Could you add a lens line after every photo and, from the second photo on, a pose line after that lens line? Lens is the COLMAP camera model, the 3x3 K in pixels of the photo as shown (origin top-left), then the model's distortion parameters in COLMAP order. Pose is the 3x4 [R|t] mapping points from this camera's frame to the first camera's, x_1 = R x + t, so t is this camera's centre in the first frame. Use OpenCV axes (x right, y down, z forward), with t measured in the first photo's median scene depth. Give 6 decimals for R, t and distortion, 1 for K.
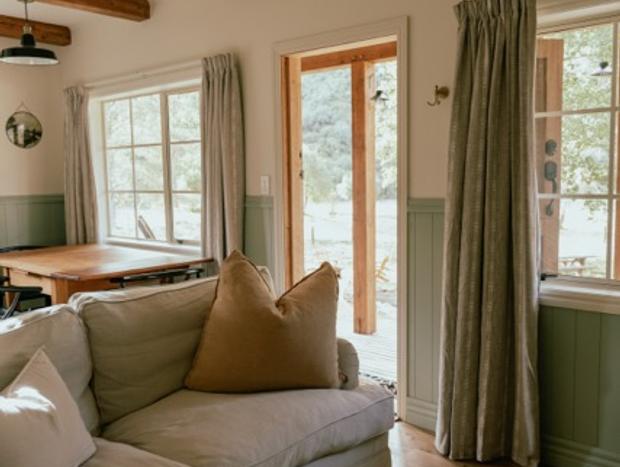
lens RADIAL K [[615.9, 0, 313.7], [0, 615.9, 237.1], [0, 0, 1]] dist [-0.006696, 0.000000]
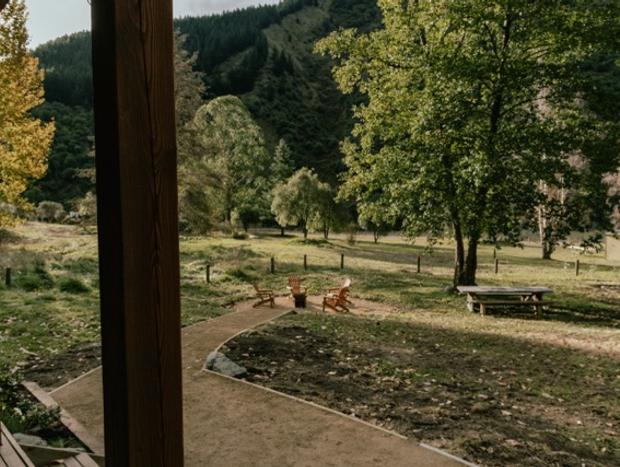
lens RADIAL K [[496.9, 0, 309.5], [0, 496.9, 232.3], [0, 0, 1]] dist [-0.016001, -0.002456]
pose [[0.995503, 0.011864, -0.093985, 0.496823], [-0.016863, 0.998474, -0.052578, -0.058327], [0.093218, 0.053927, 0.994184, 0.539665]]
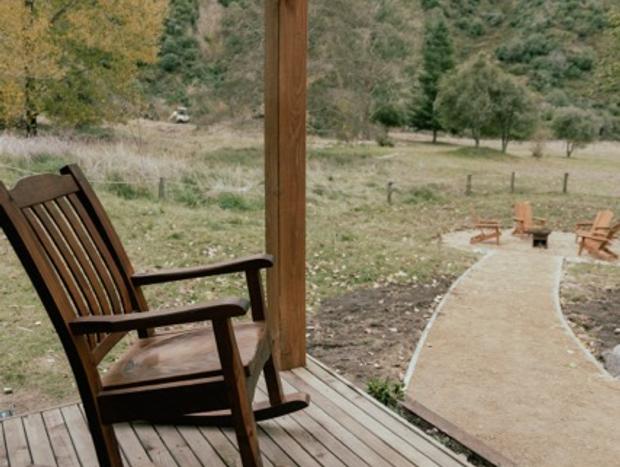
lens RADIAL K [[615.9, 0, 314.3], [0, 615.9, 236.5], [0, 0, 1]] dist [-0.006696, 0.000000]
pose [[0.950656, 0.087869, -0.297545, -0.010640], [-0.056190, 0.991958, 0.113412, -0.055592], [0.305117, -0.091097, 0.947948, 0.782282]]
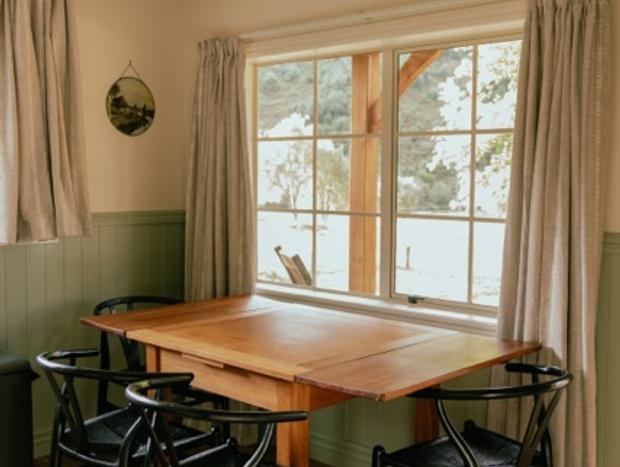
lens RADIAL K [[774.0, 0, 304.8], [0, 774.0, 228.4], [0, 0, 1]] dist [-0.004077, 0.000000]
pose [[0.999484, 0.027207, -0.017092, -0.271488], [-0.027783, 0.999021, -0.034430, -0.029051], [0.016139, 0.034887, 0.999261, 0.223698]]
